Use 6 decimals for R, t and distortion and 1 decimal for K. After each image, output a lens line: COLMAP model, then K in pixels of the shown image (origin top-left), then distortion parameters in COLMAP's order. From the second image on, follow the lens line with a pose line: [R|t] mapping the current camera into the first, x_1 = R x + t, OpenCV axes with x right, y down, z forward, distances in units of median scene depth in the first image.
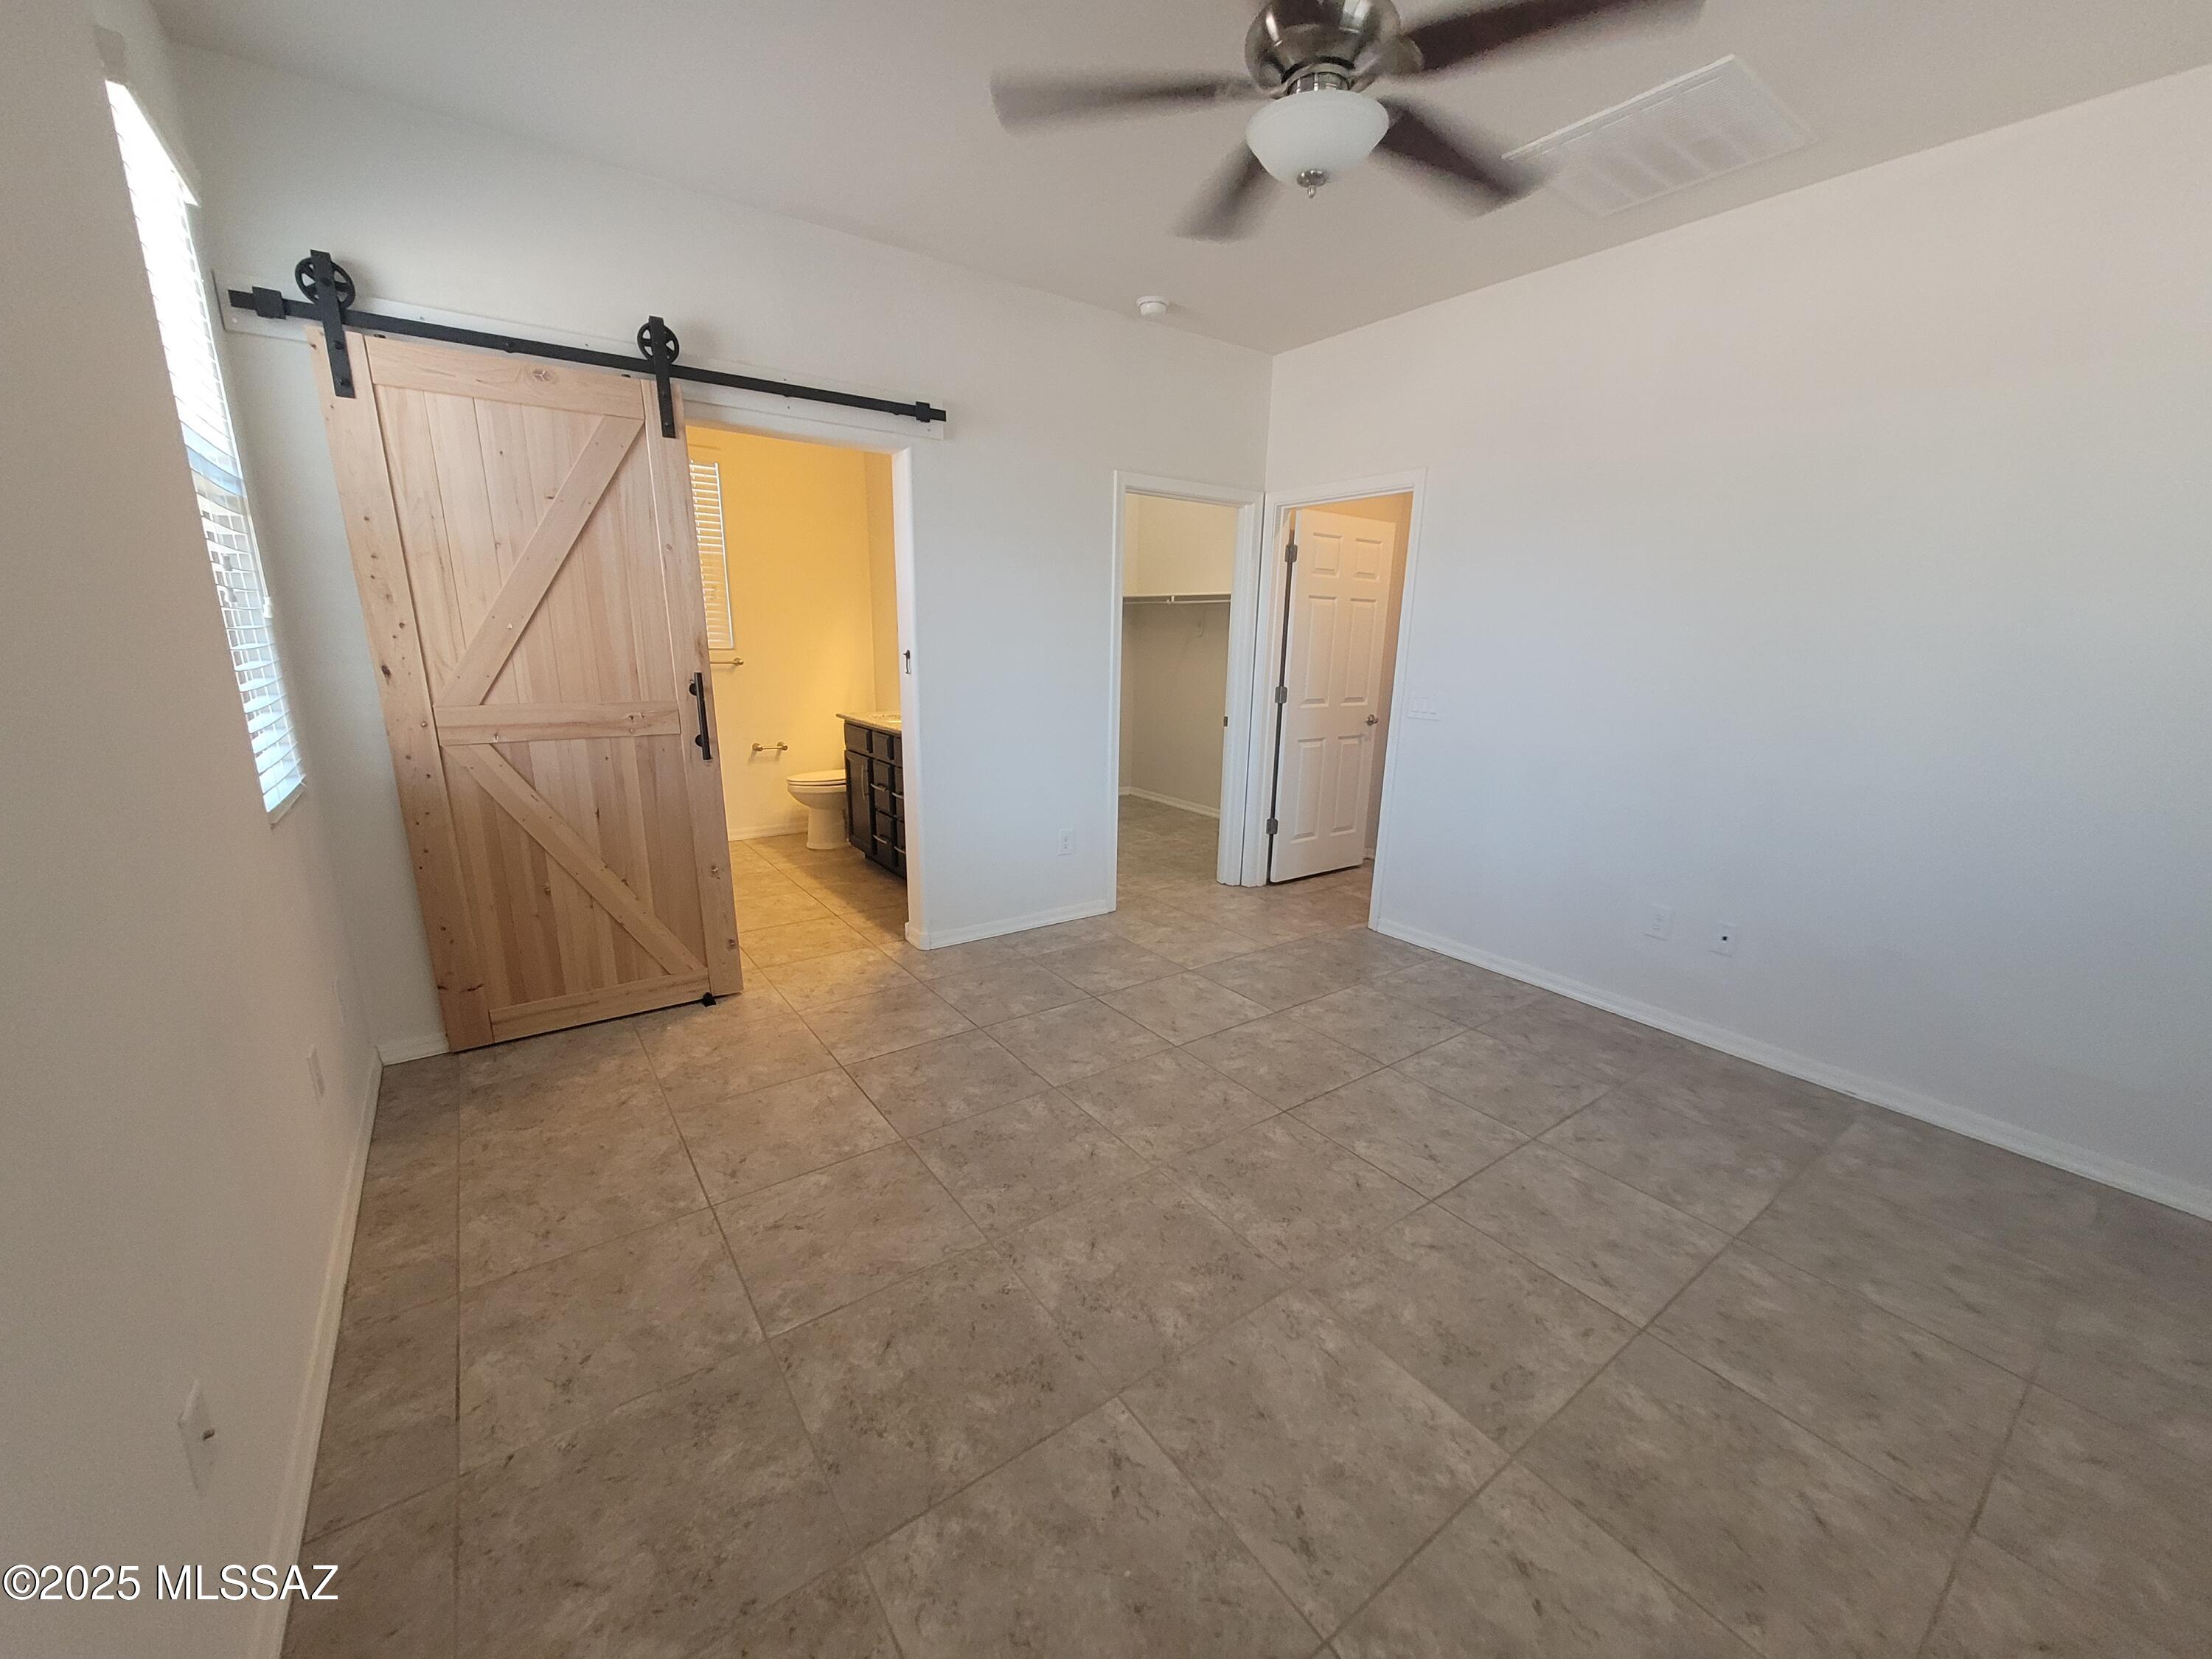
lens RADIAL K [[862.4, 0, 1112.5], [0, 862.4, 838.7], [0, 0, 1]] dist [0.003230, -0.002086]
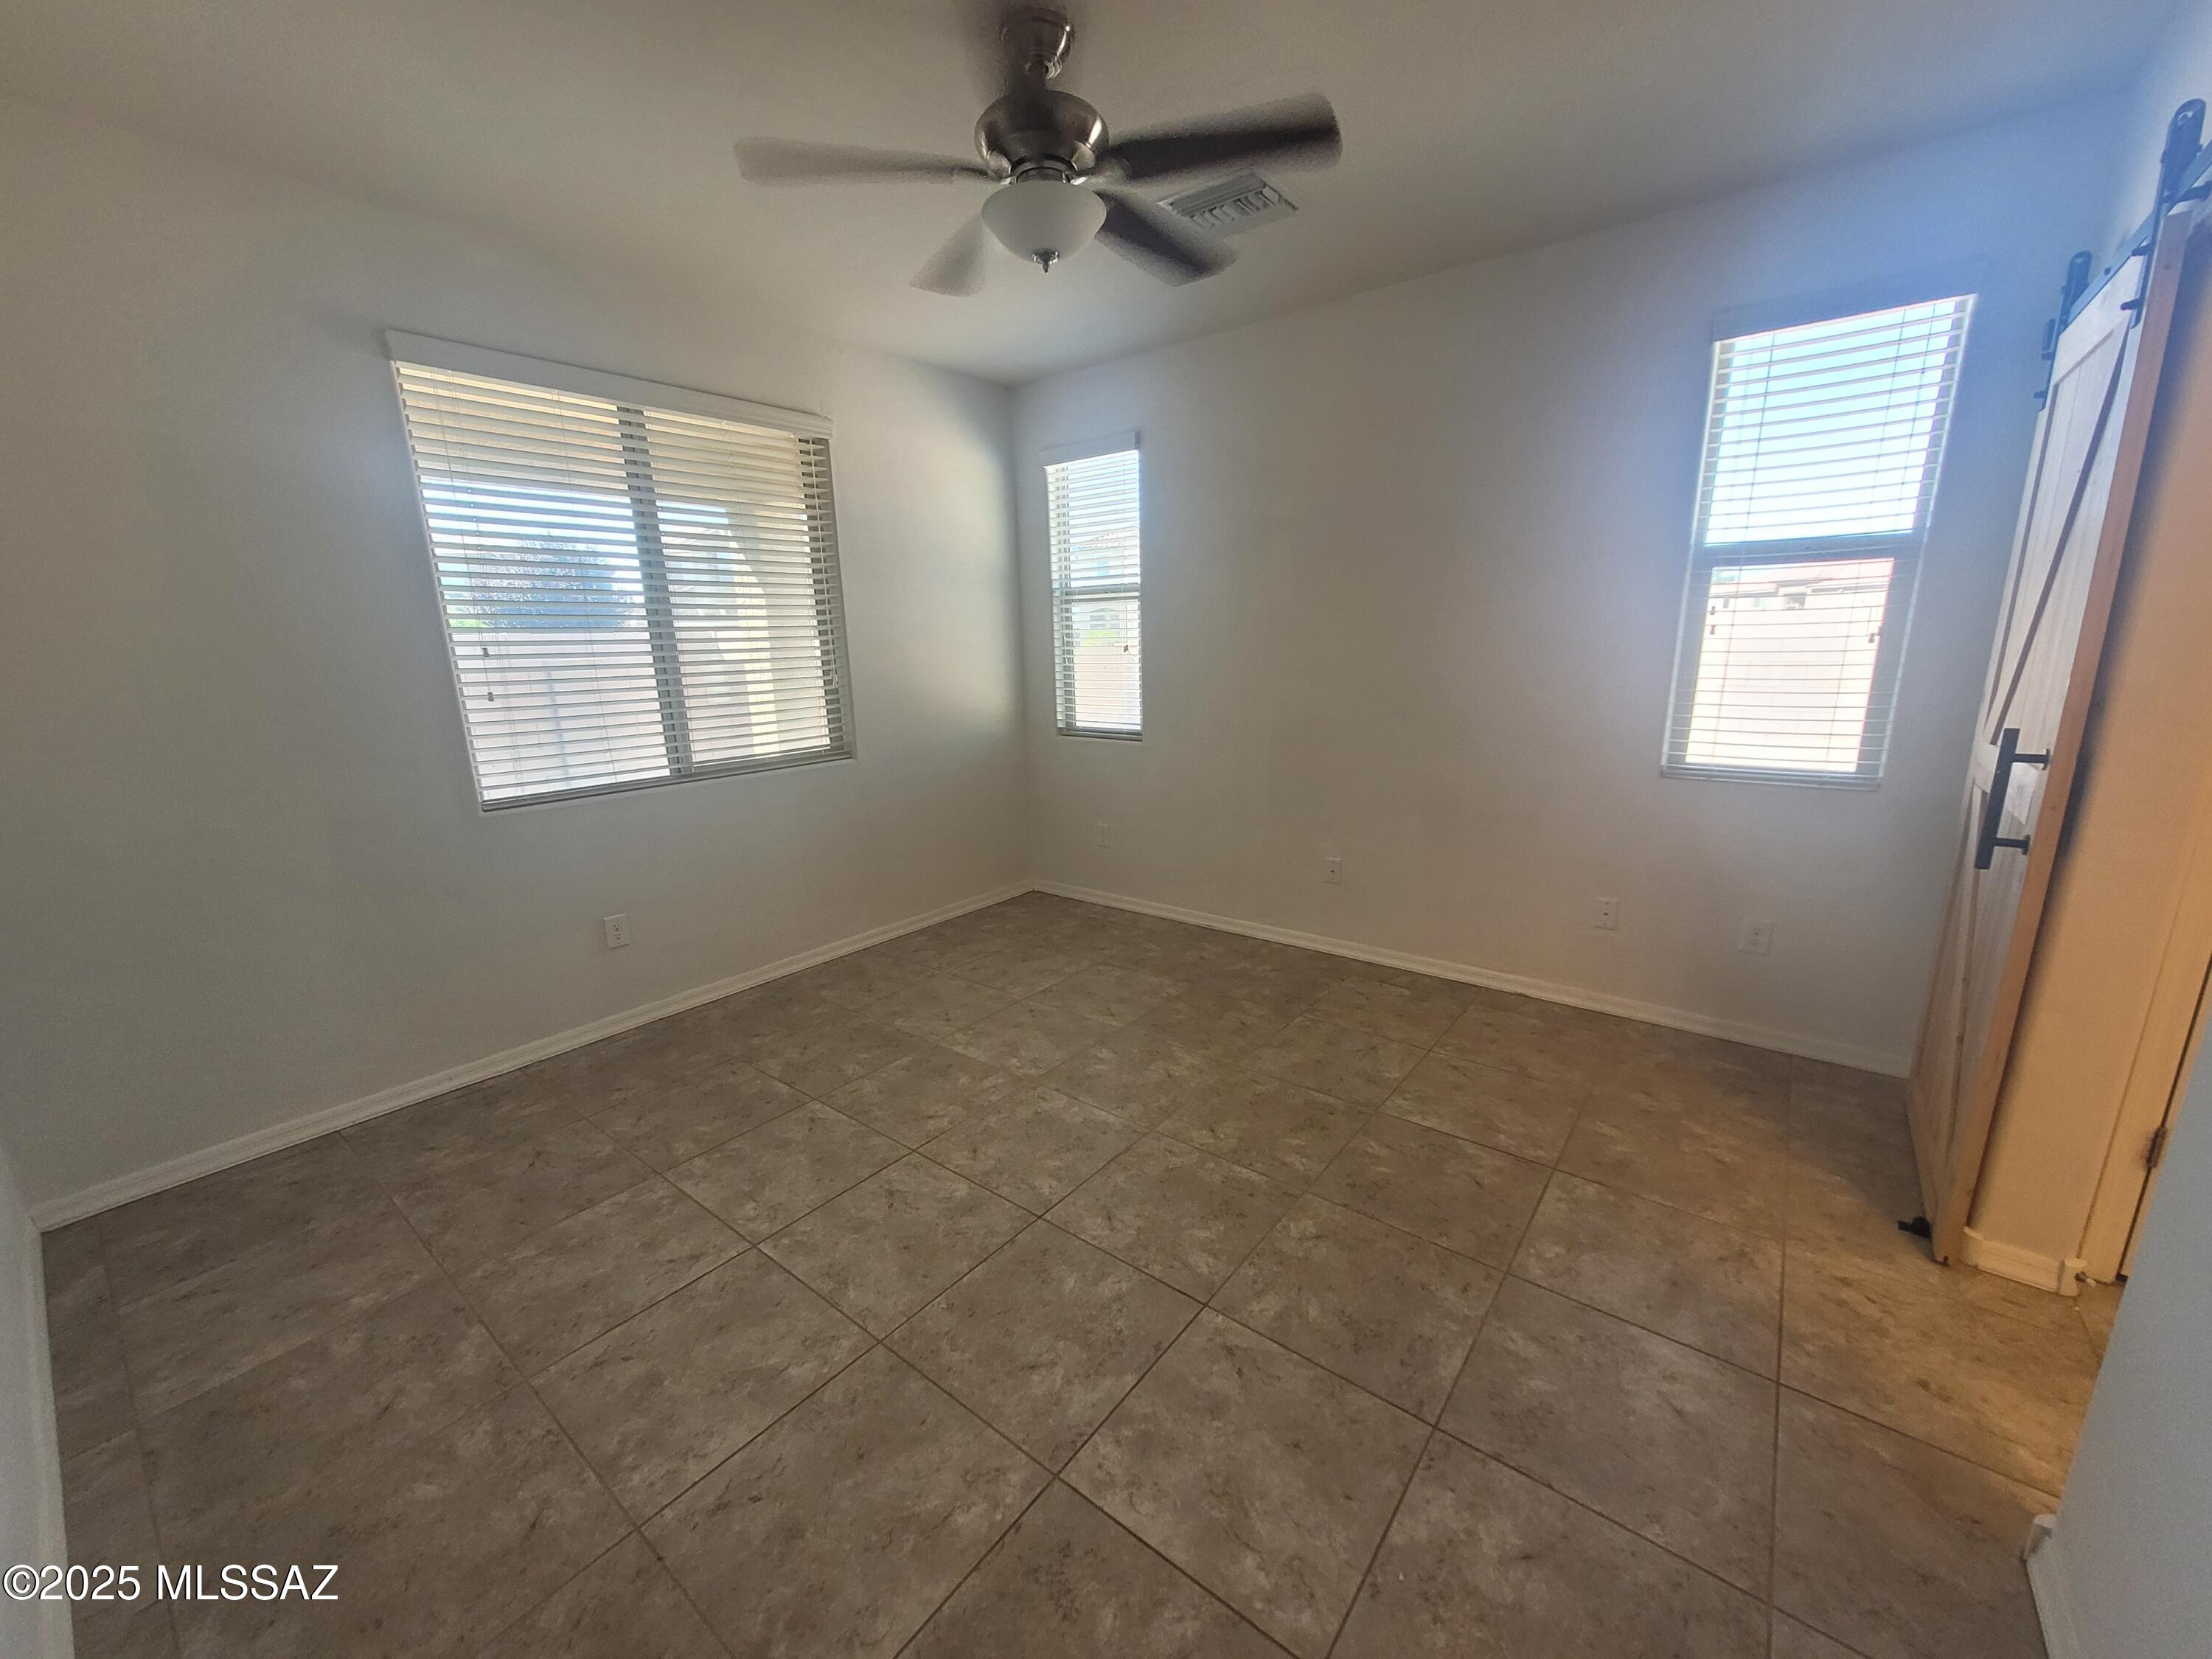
lens RADIAL K [[862.4, 0, 1104.2], [0, 862.4, 846.4], [0, 0, 1]] dist [0.003230, -0.002086]
pose [[-0.964913, 0.060915, -0.255405, 0.321447], [-0.060548, 0.894879, 0.442182, -0.380455], [0.255492, 0.442132, -0.859792, 1.529259]]
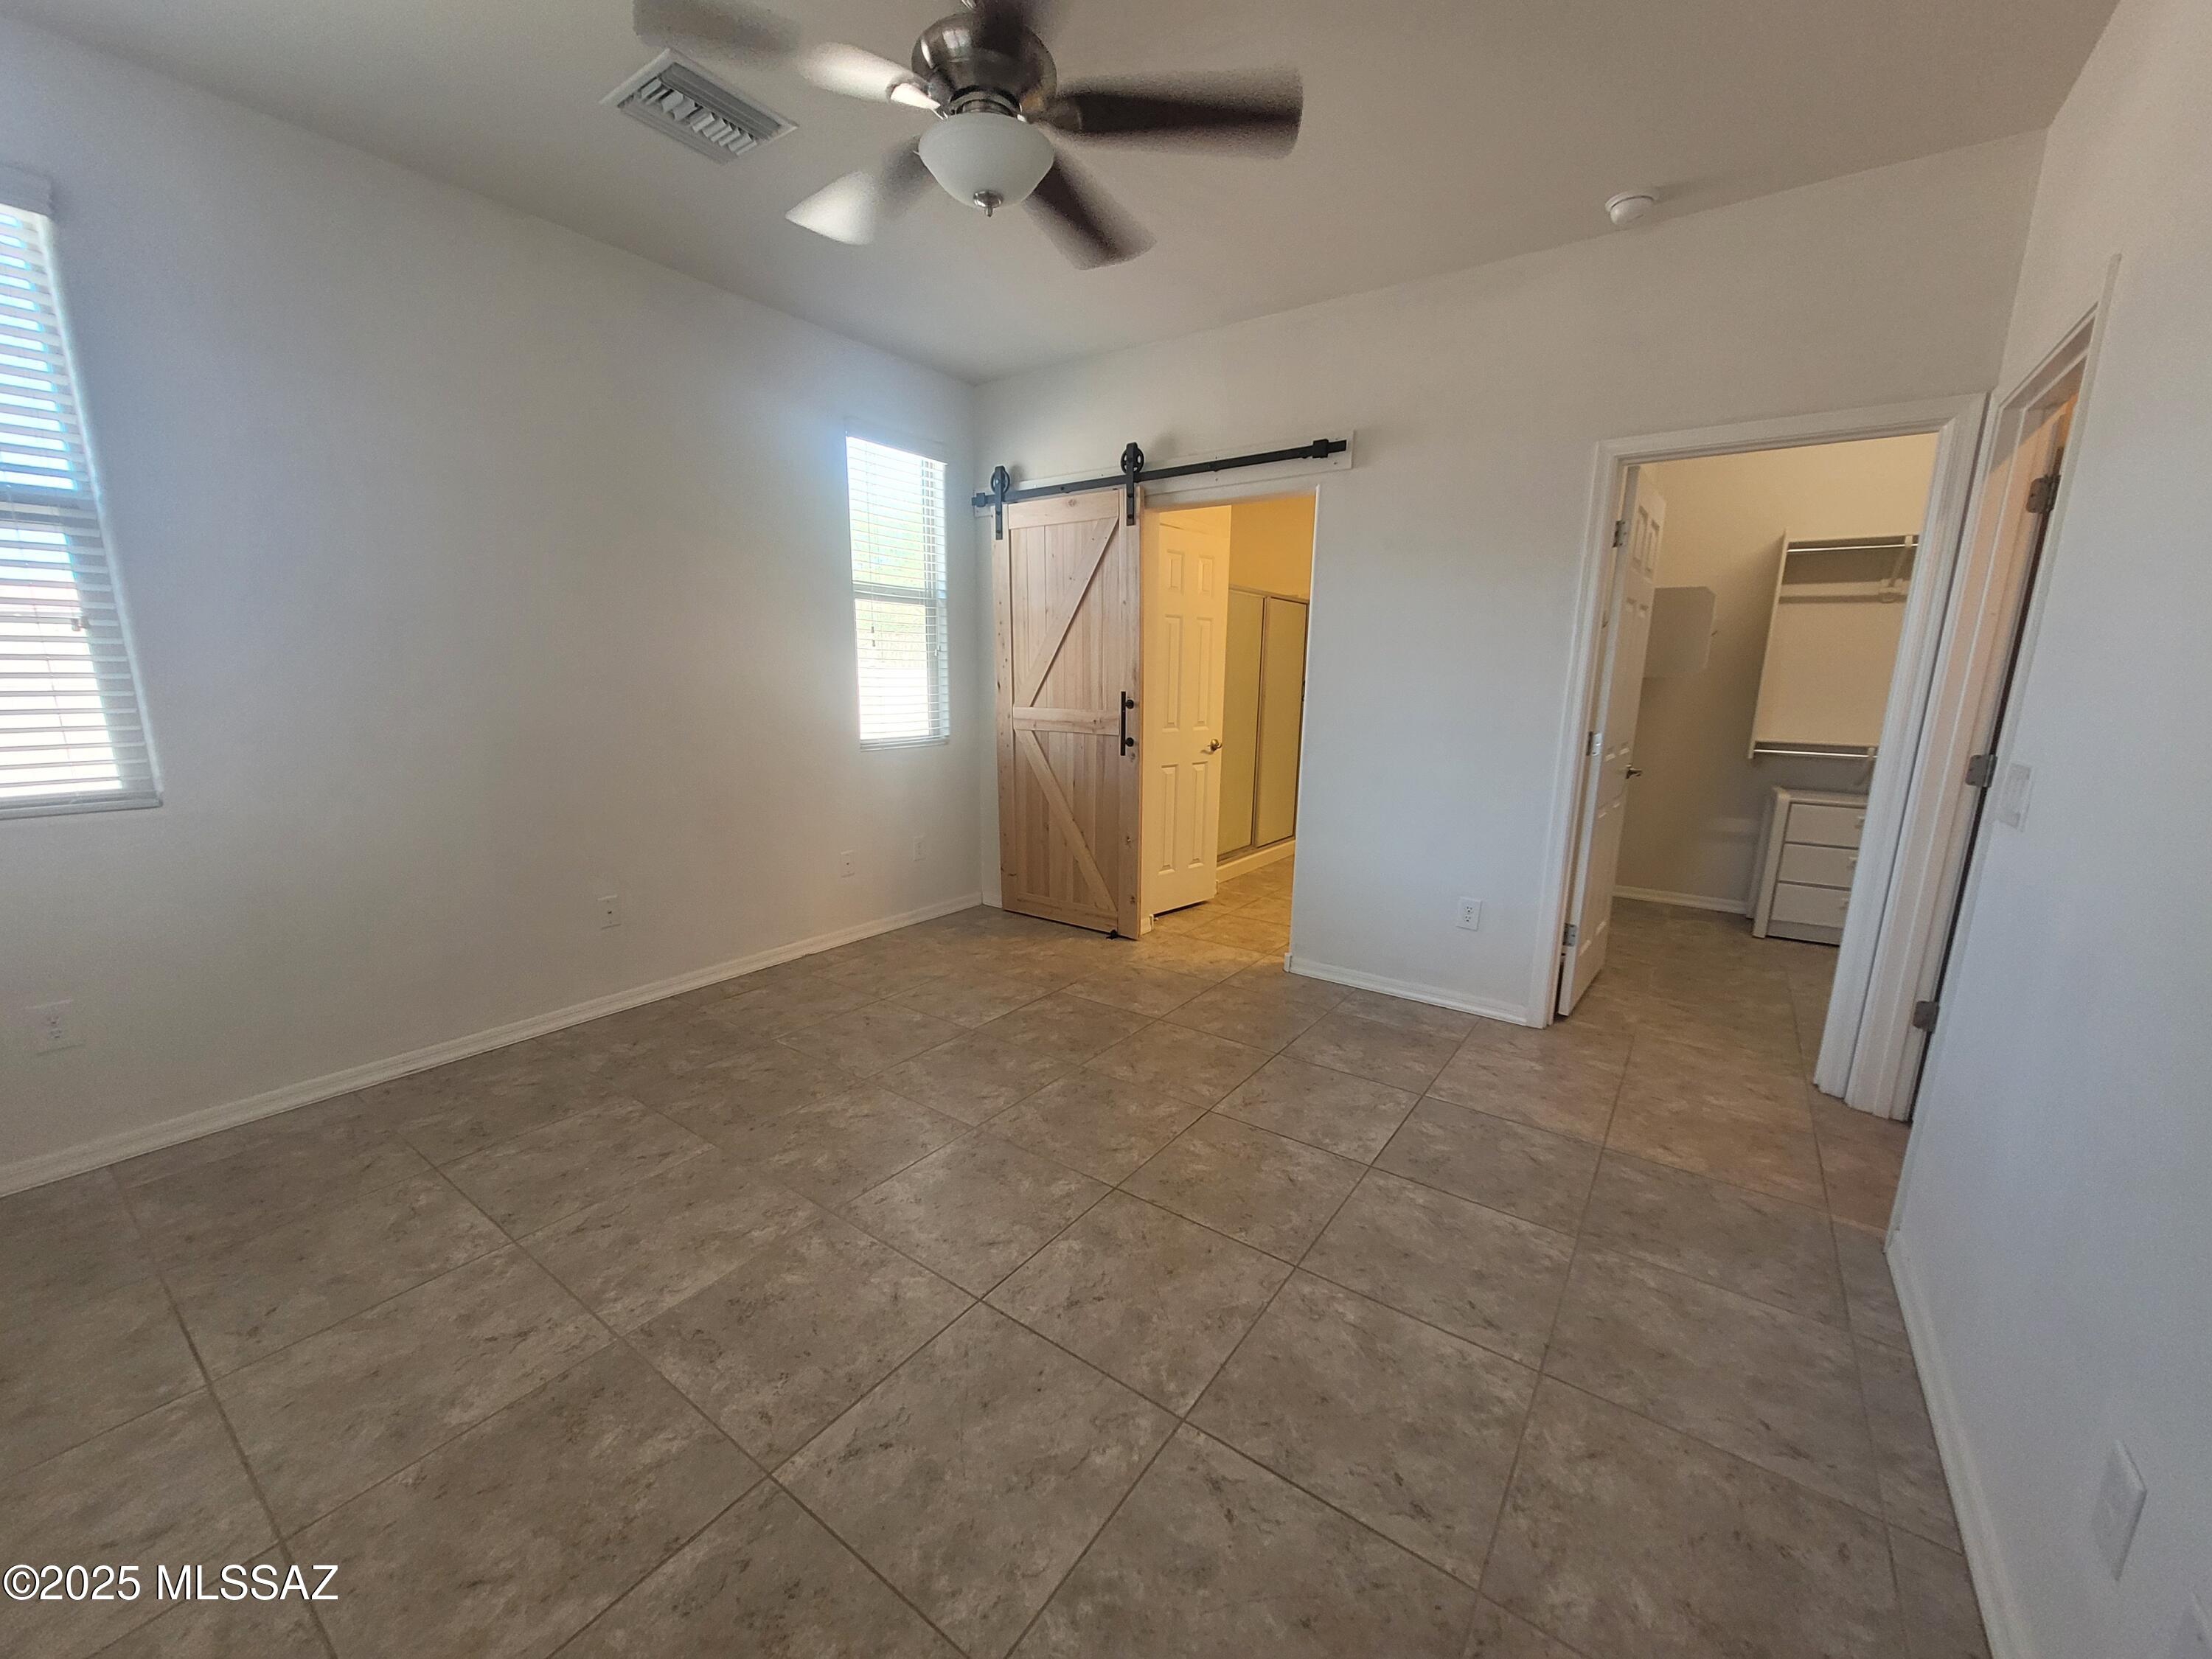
lens RADIAL K [[862.4, 0, 1107.9], [0, 862.4, 841.1], [0, 0, 1]] dist [0.003230, -0.002086]
pose [[0.313221, 0.166315, -0.935004, 0.911212], [-0.229546, 0.968611, 0.095396, -0.096896], [0.921521, 0.184747, 0.341566, 0.609500]]
